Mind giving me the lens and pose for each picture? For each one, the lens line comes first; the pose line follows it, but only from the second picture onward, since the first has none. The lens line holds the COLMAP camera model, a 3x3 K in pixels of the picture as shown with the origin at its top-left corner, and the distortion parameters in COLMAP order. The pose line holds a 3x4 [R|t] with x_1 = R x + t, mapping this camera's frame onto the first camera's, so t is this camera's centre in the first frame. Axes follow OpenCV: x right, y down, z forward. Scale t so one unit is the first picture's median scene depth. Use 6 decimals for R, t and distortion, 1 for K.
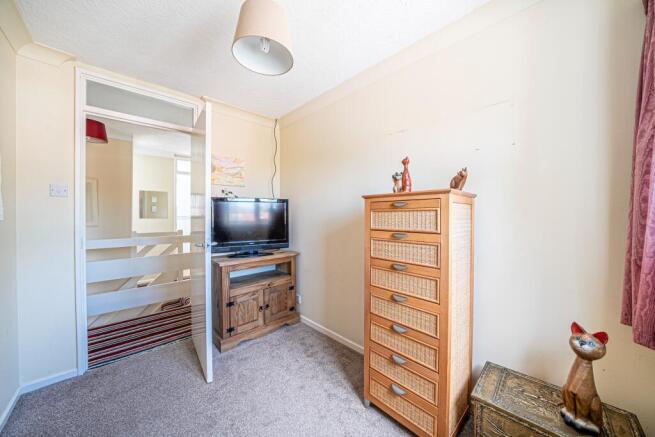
lens RADIAL K [[226.1, 0, 327.0], [0, 226.1, 216.3], [0, 0, 1]] dist [-0.023364, -0.000074]
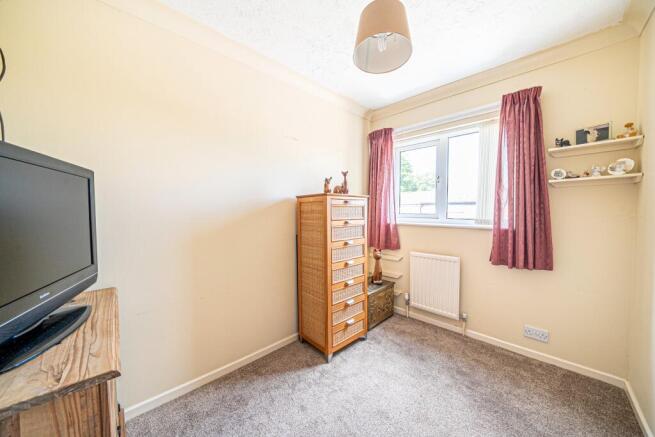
lens RADIAL K [[226.1, 0, 327.0], [0, 226.1, 217.1], [0, 0, 1]] dist [-0.023364, -0.000074]
pose [[-0.002384, -0.029260, 0.999569, -1.067798], [-0.000394, 0.999572, 0.029259, 0.004513], [-0.999997, -0.000324, -0.002394, 1.020104]]
